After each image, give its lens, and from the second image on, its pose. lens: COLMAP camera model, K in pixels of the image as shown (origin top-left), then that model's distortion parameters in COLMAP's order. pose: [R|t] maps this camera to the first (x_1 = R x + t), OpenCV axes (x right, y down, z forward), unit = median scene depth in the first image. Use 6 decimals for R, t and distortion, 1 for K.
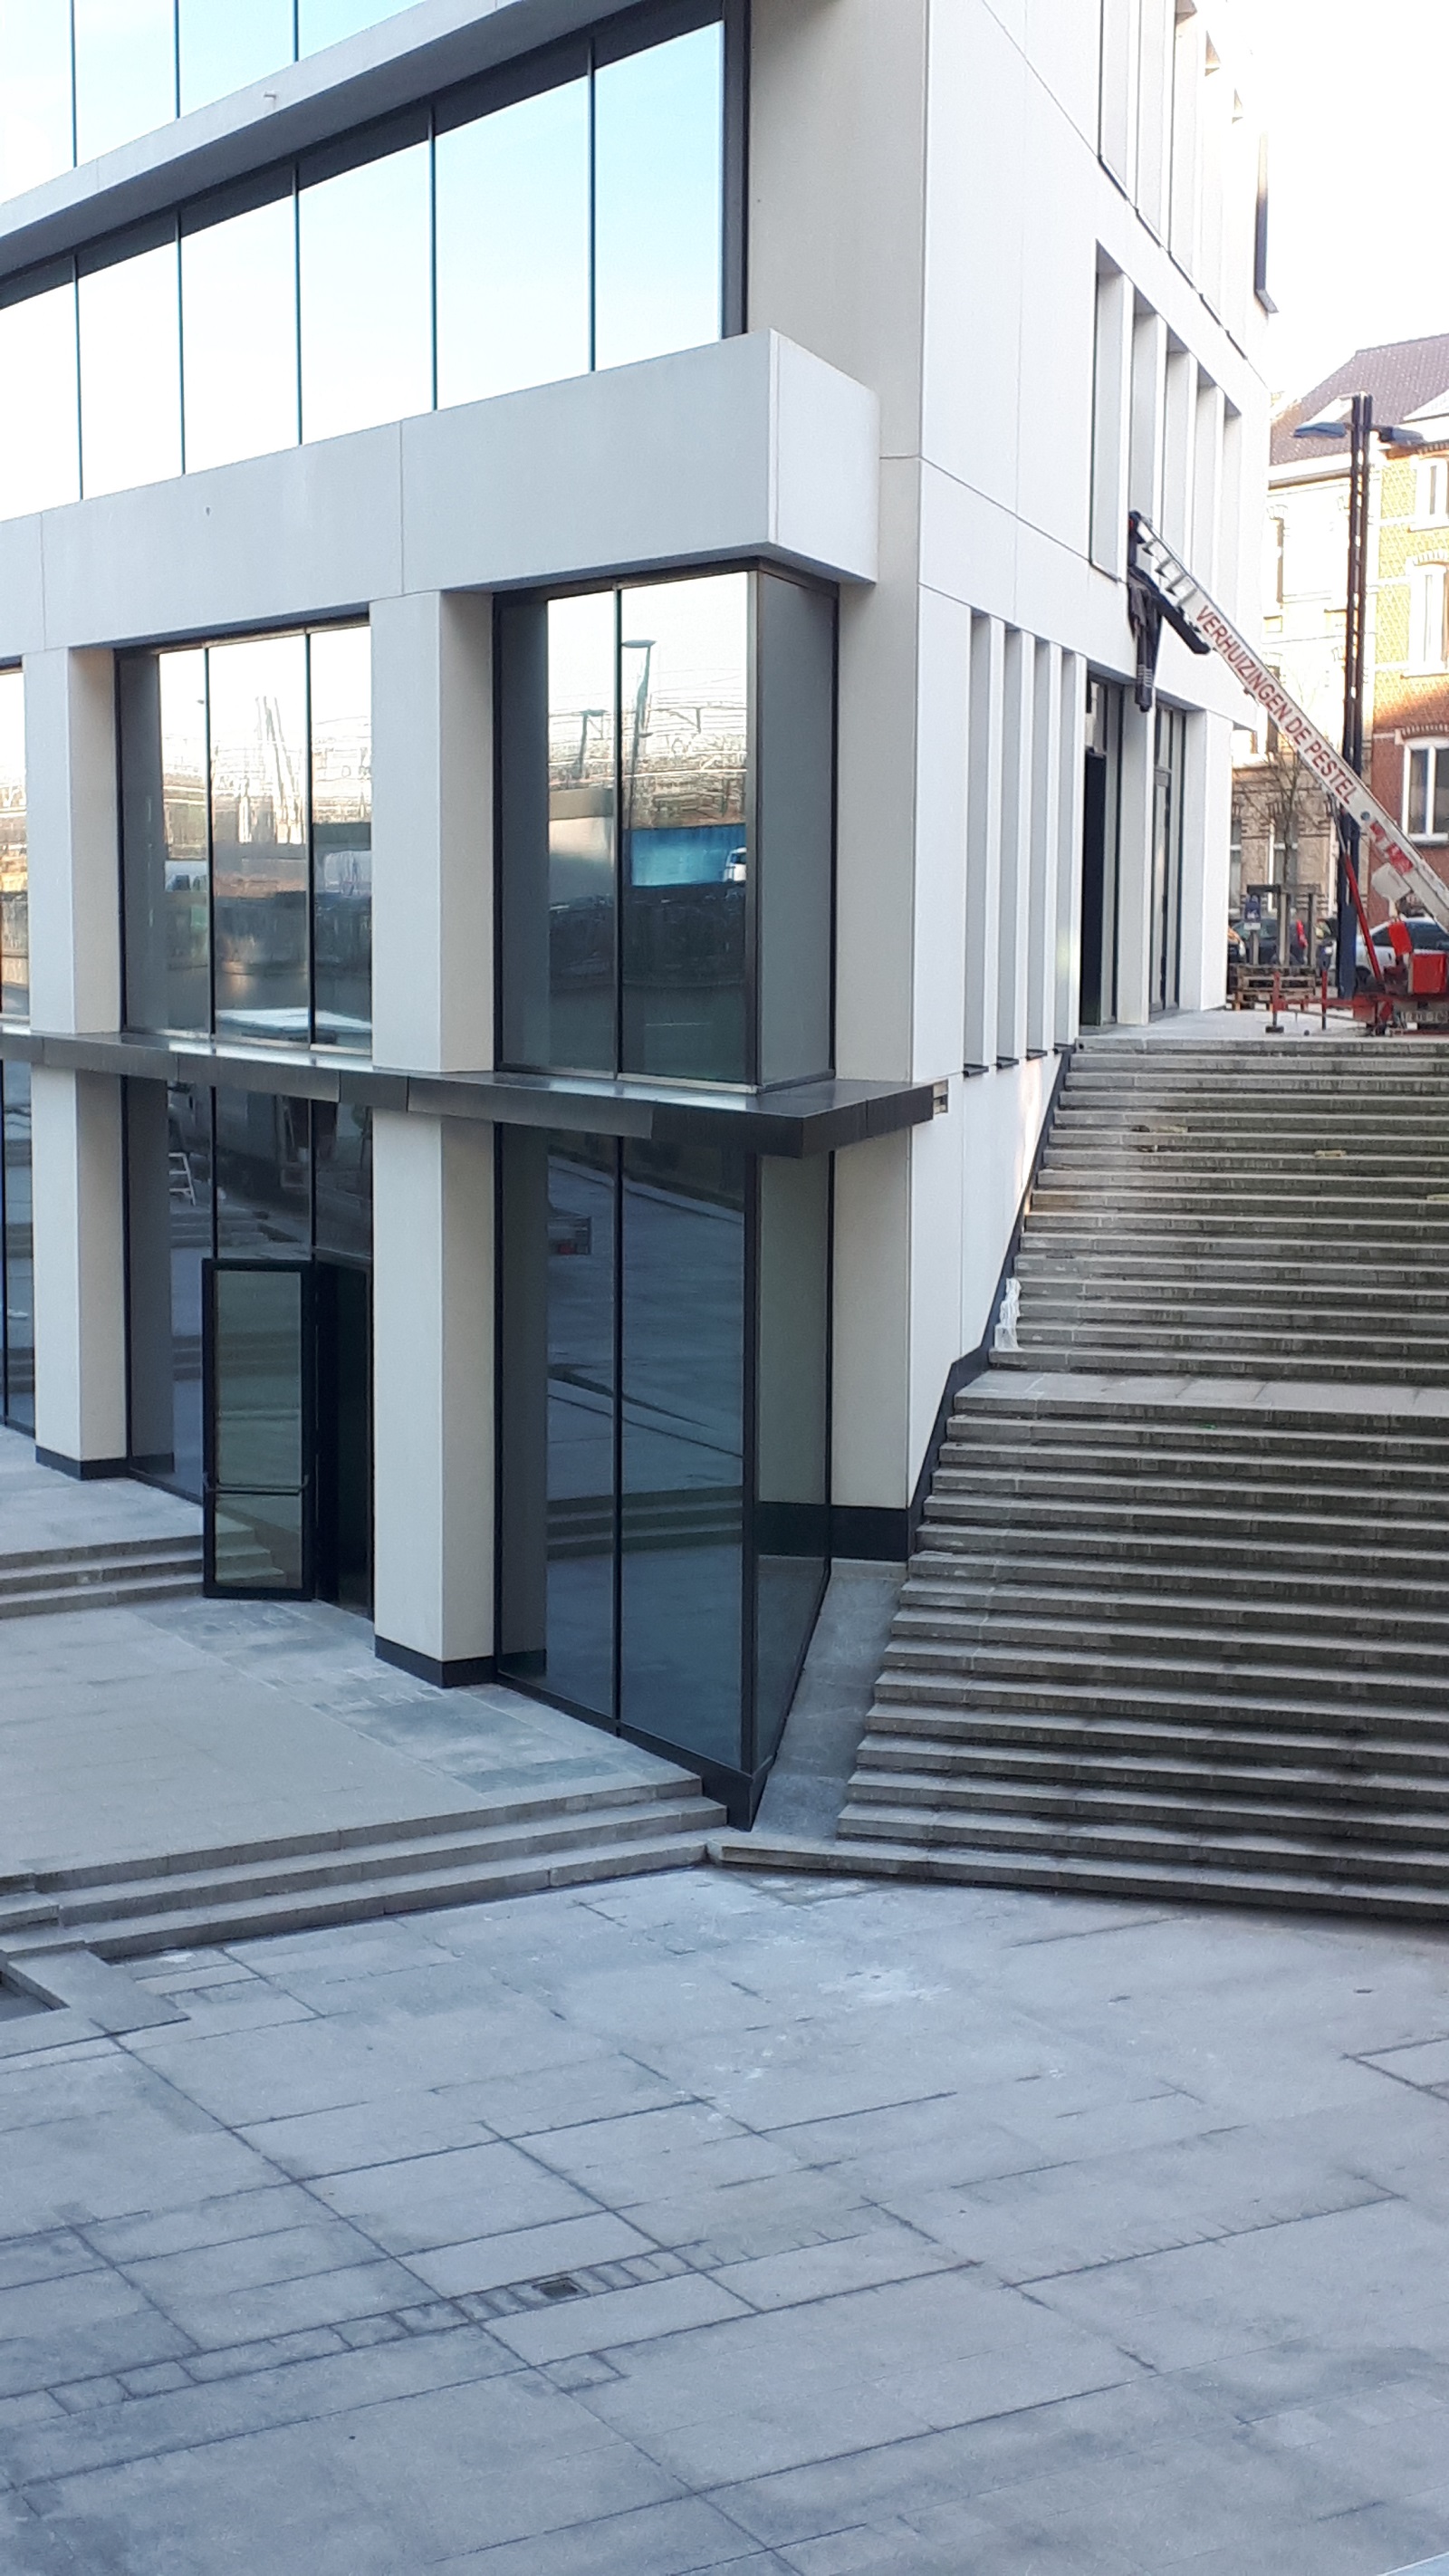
lens RADIAL K [[3549.2, 0, 724.5], [0, 3549.2, 1288.0], [0, 0, 1]] dist [0.316503, -0.007992]
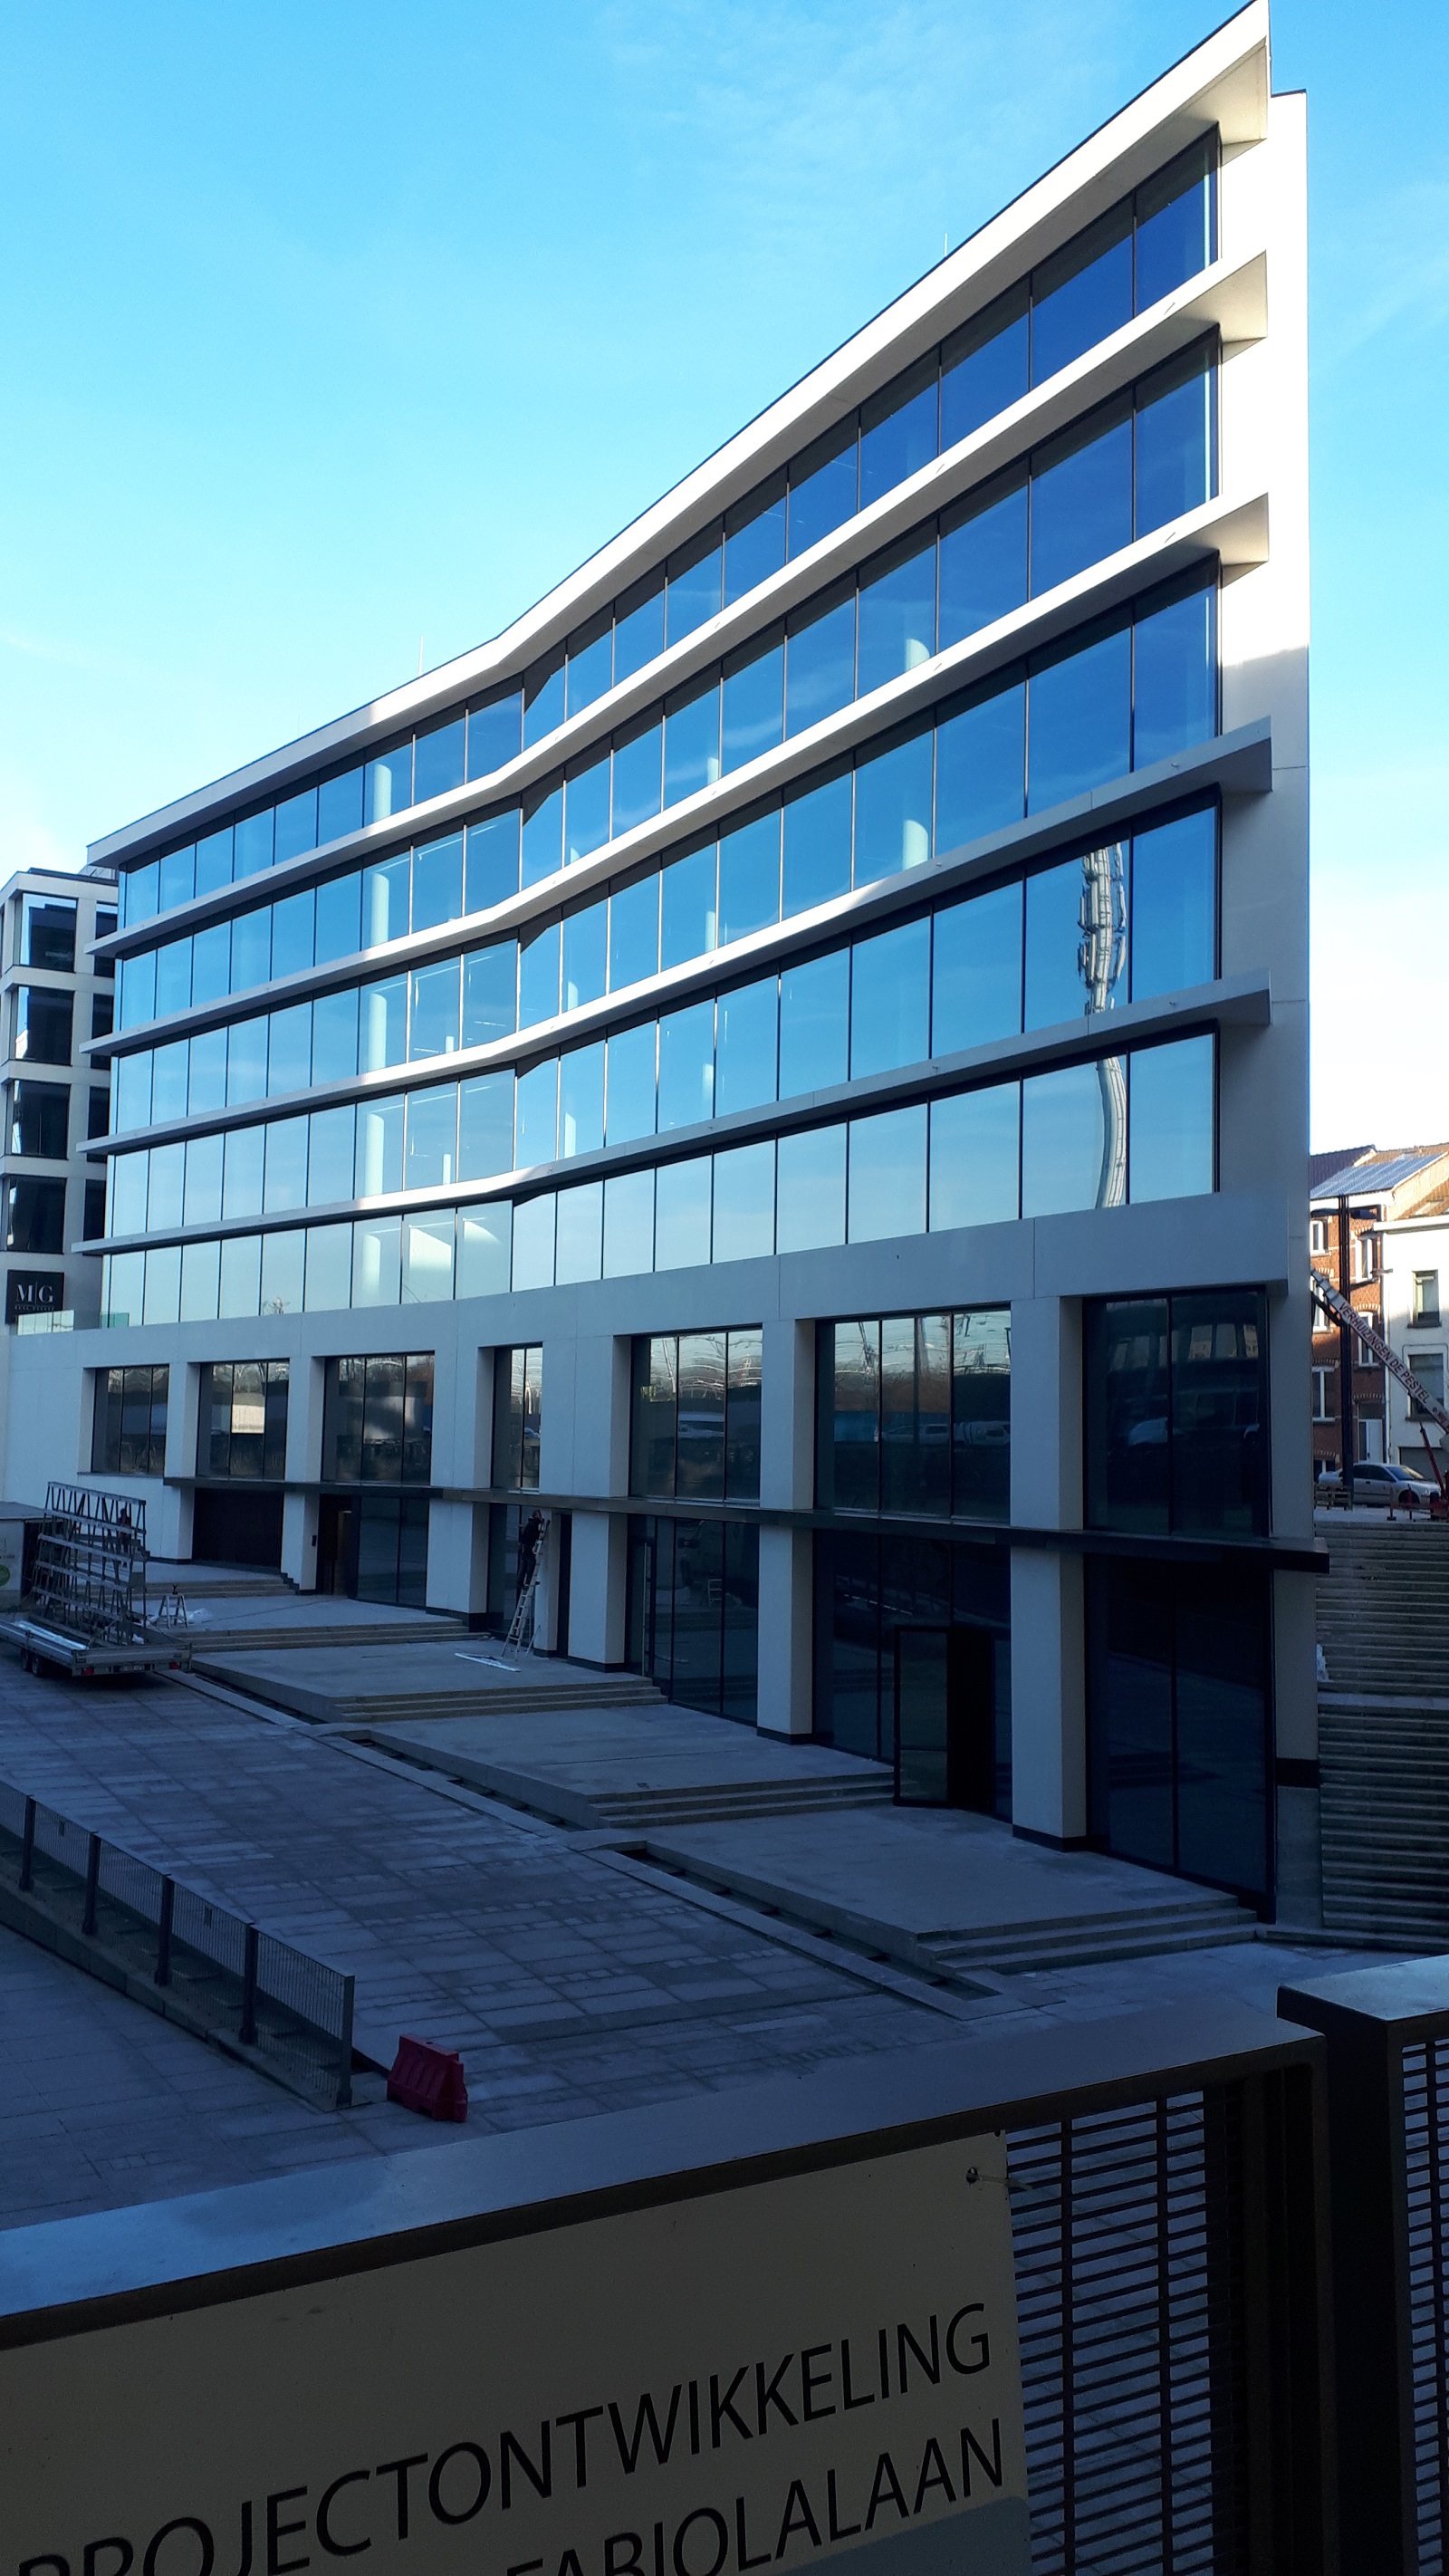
lens RADIAL K [[2060.5, 0, 724.5], [0, 2060.5, 1288.0], [0, 0, 1]] dist [-0.004347, -0.002793]
pose [[0.999737, 0.014757, -0.017544, -0.250052], [-0.017697, 0.983246, -0.181424, 0.017574], [0.014573, 0.181687, 0.983248, -0.156461]]
